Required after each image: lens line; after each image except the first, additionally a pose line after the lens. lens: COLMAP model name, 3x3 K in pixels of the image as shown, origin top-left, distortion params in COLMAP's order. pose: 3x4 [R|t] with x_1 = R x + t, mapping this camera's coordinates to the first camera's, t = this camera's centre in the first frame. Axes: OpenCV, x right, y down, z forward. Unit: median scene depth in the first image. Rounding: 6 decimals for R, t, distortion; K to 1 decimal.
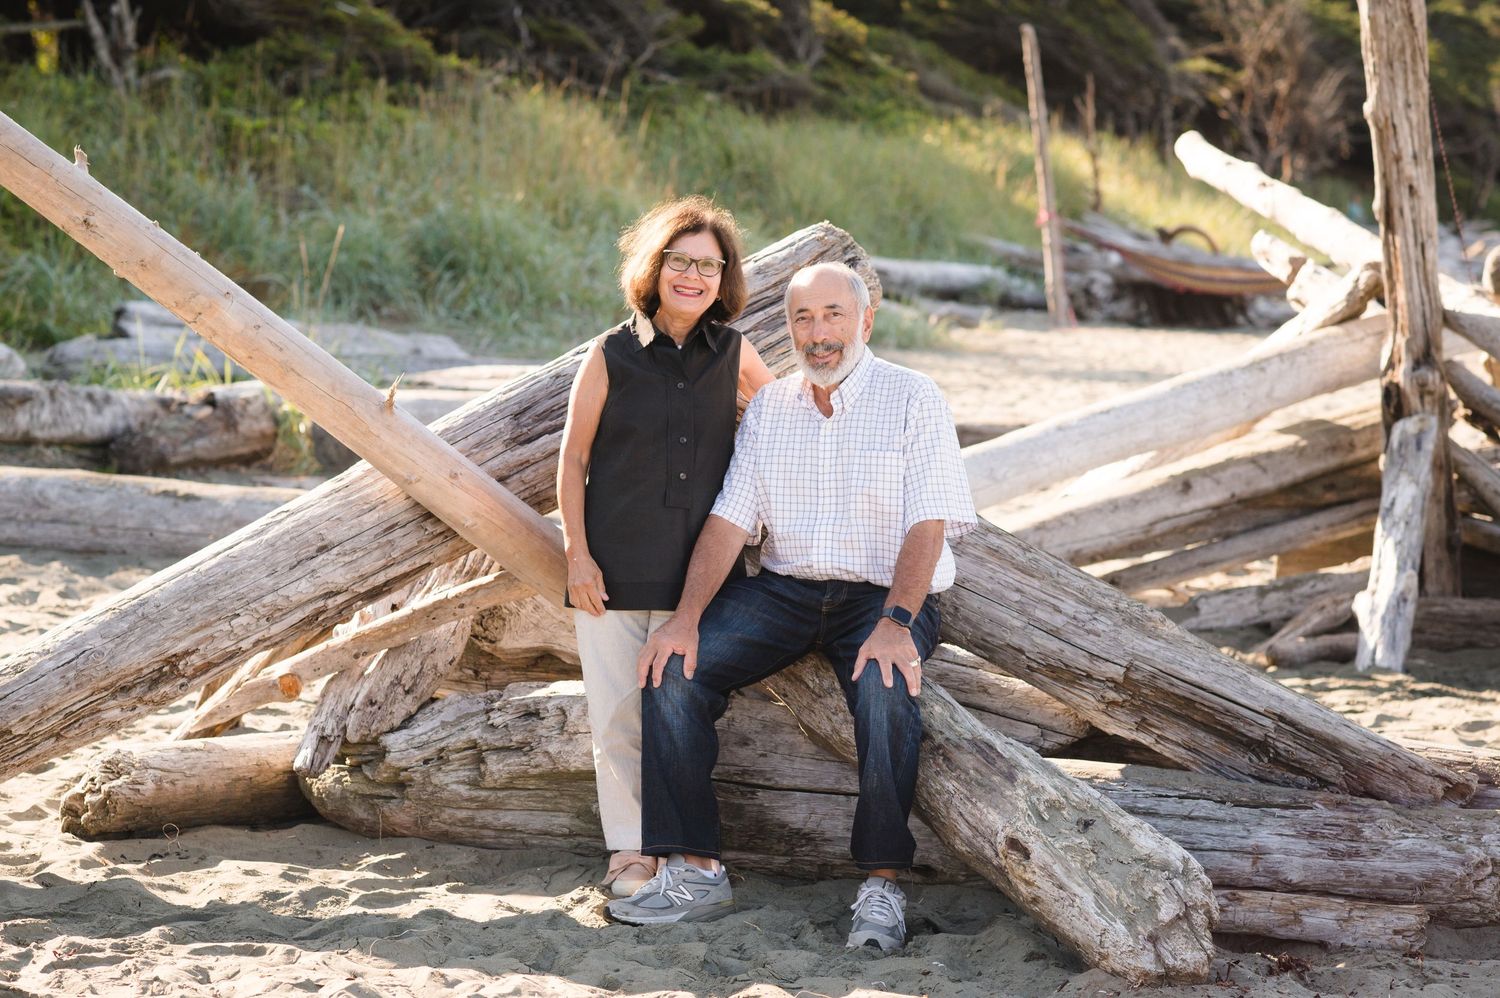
lens RADIAL K [[3708.8, 0, 643.0], [0, 3708.8, 495.4], [0, 0, 1]] dist [-0.111080, -0.180732]
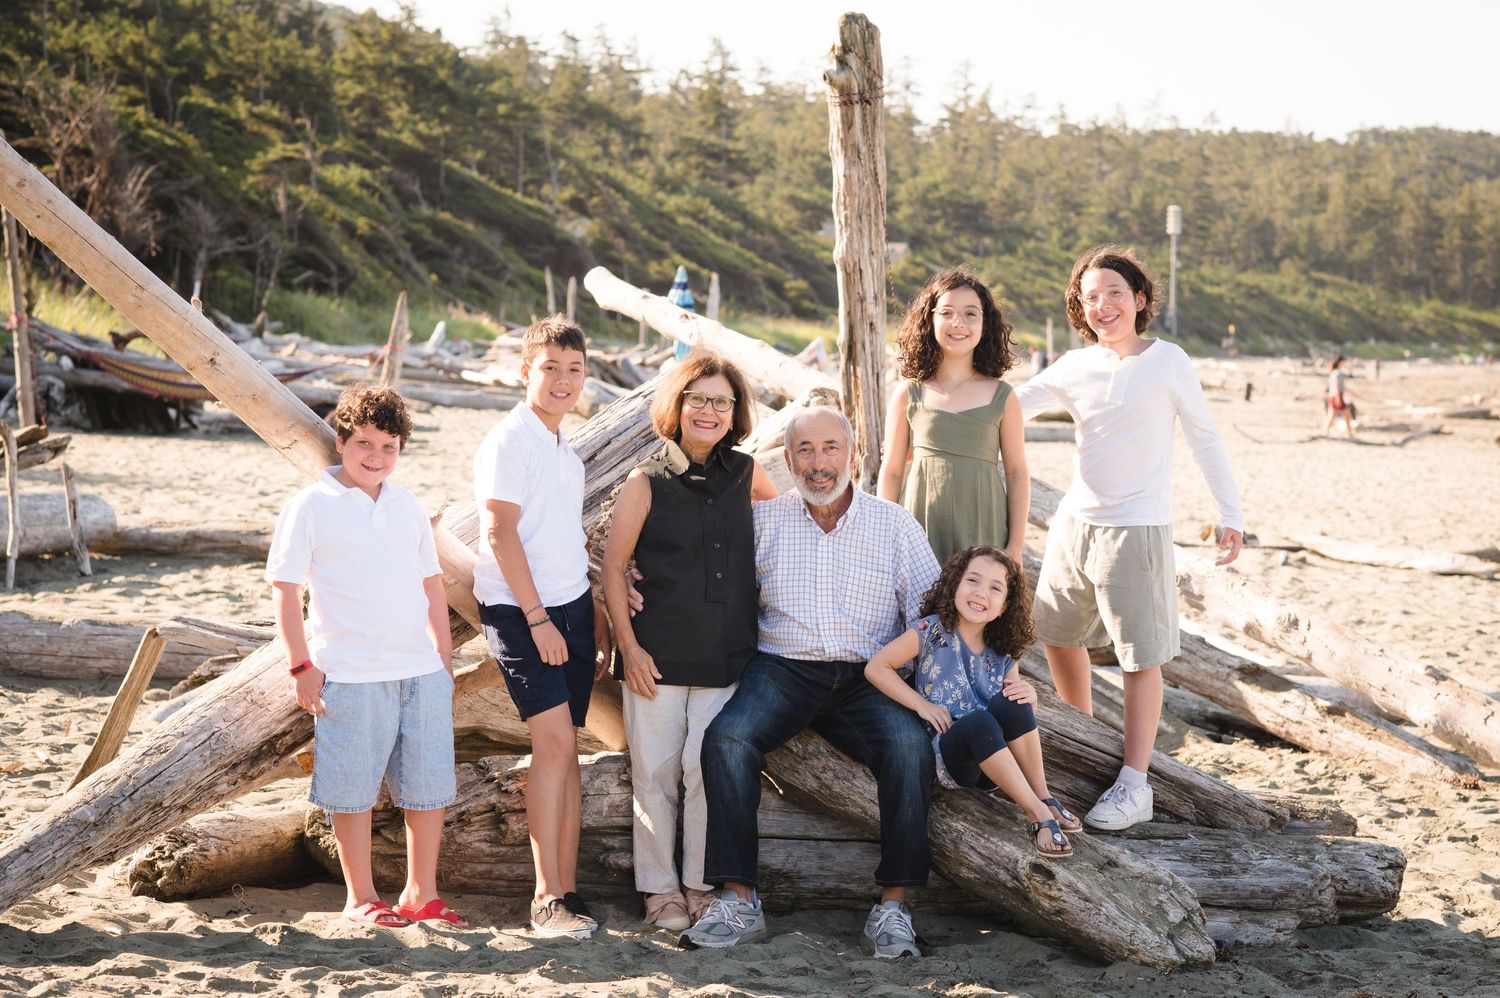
lens RADIAL K [[3794.3, 0, 750.0], [0, 3794.3, 499.0], [0, 0, 1]] dist [-0.103930, -0.322331]
pose [[0.942203, 0.000591, 0.335042, -0.385730], [0.008441, 0.999639, -0.025502, 0.000736], [-0.334936, 0.026857, 0.941858, -0.166290]]
